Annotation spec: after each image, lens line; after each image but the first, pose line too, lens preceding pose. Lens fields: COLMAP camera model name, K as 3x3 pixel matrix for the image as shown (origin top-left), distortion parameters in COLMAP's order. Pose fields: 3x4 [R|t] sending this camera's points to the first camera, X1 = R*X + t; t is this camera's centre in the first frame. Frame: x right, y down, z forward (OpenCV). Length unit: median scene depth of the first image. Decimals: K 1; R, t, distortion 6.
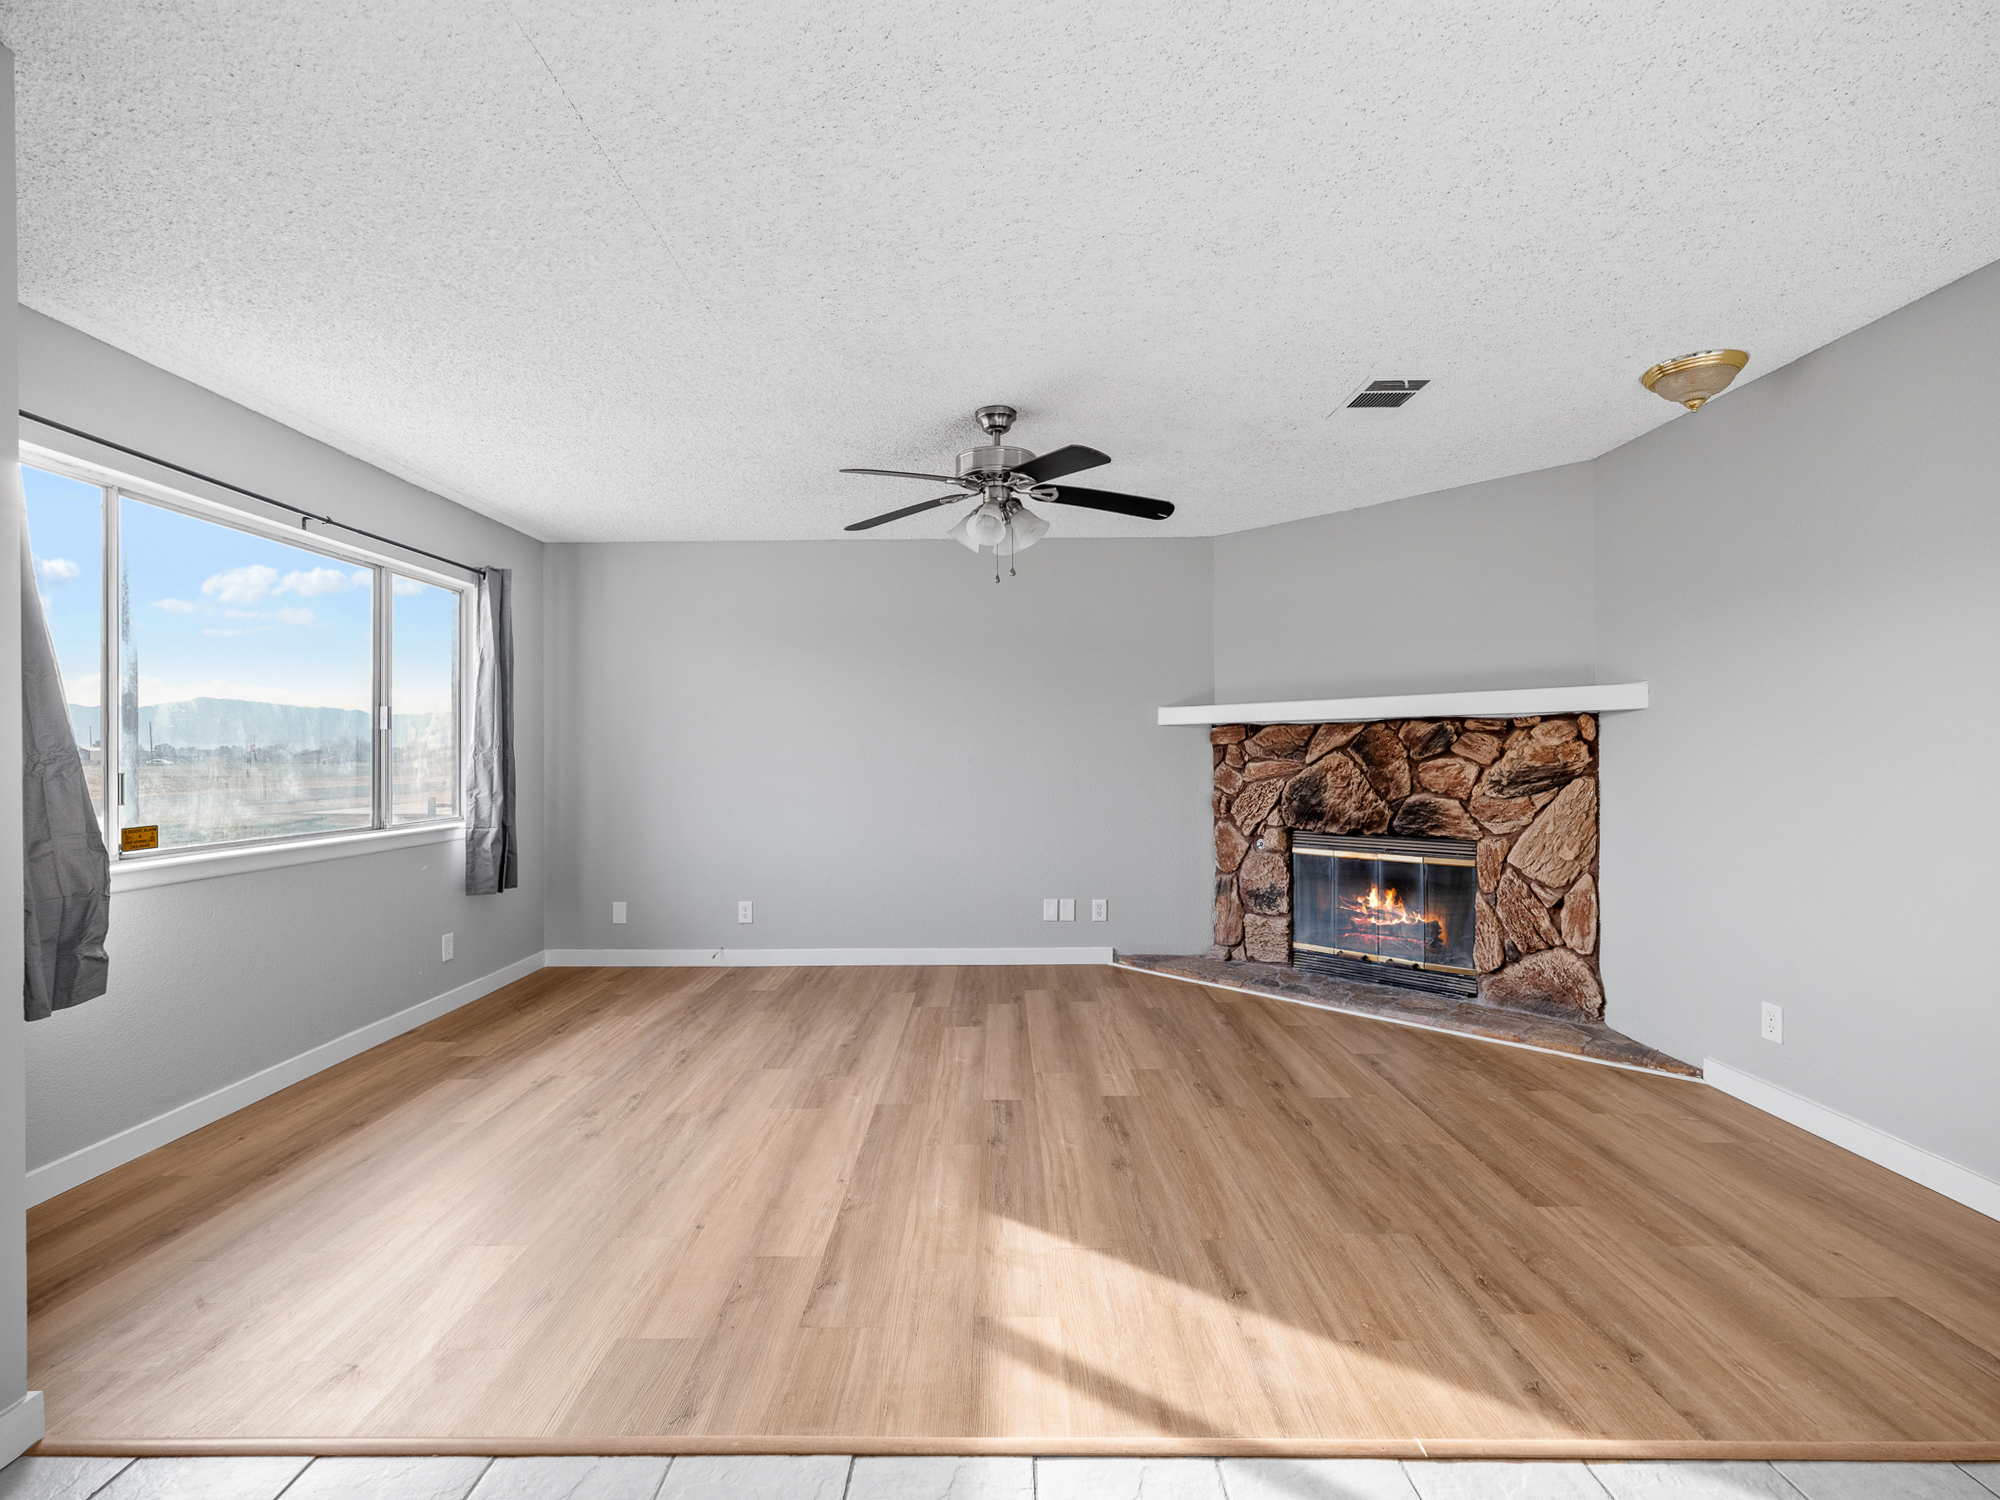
lens RADIAL K [[912.1, 0, 1000.0], [0, 912.1, 750.0], [0, 0, 1]] dist [-0.000162, -0.000007]
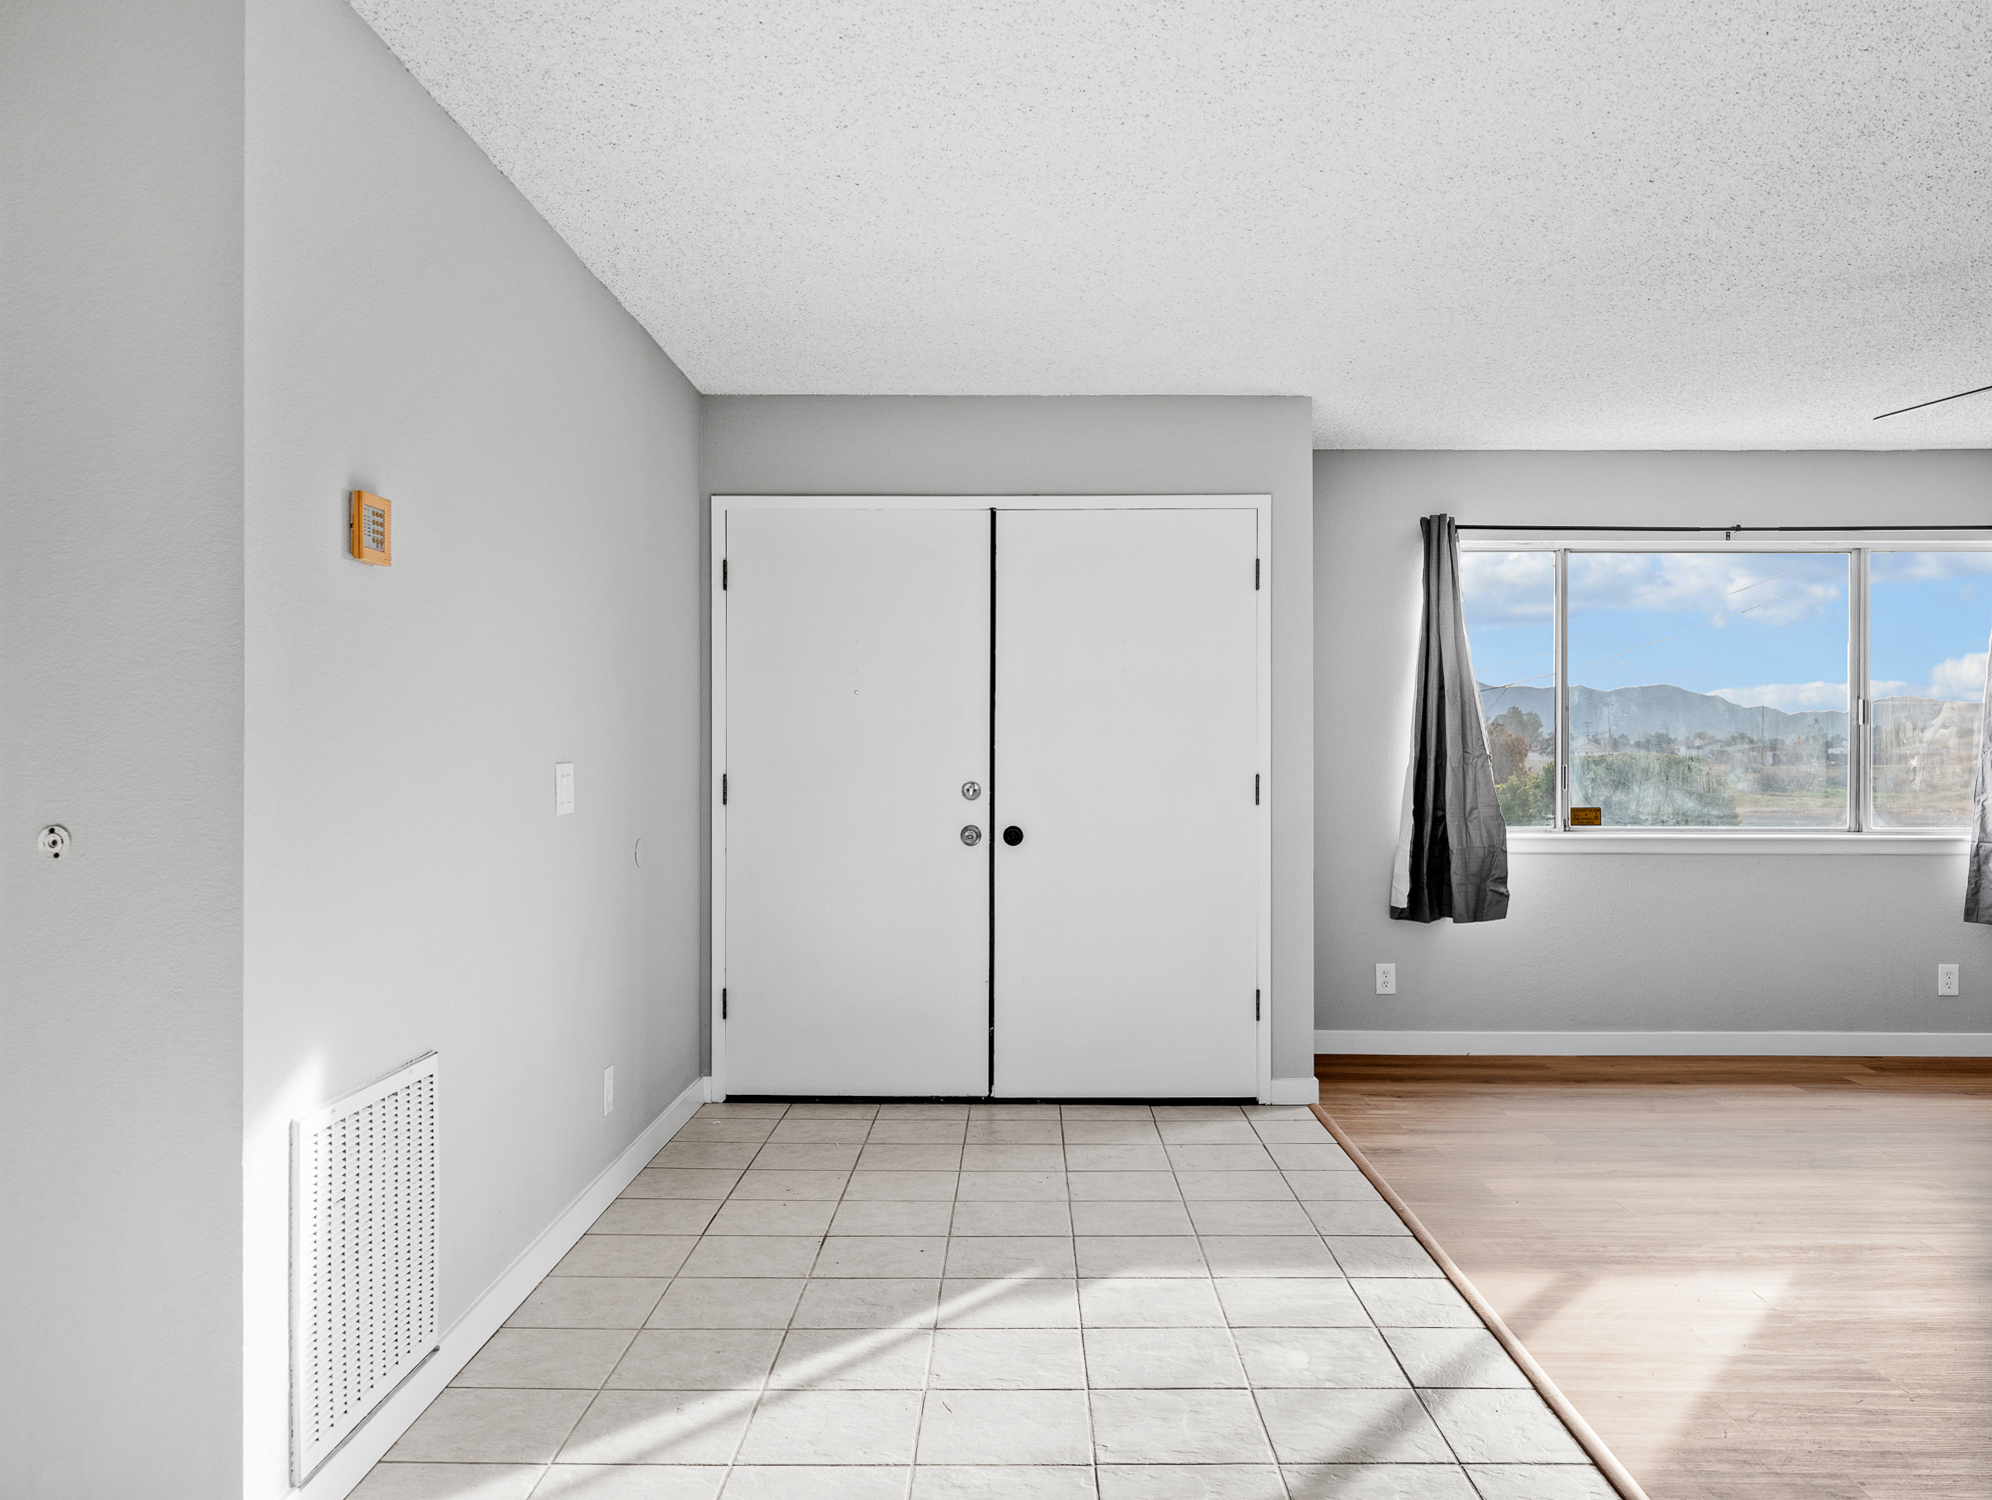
lens RADIAL K [[1521.1, 0, 996.0], [0, 1521.1, 750.0], [0, 0, 1]] dist [-0.000115, -0.000211]
pose [[-0.001945, 0.006531, -0.999977, 1.109924], [0.003639, 0.999972, 0.006524, -0.012607], [0.999991, -0.003626, -0.001968, 0.163525]]
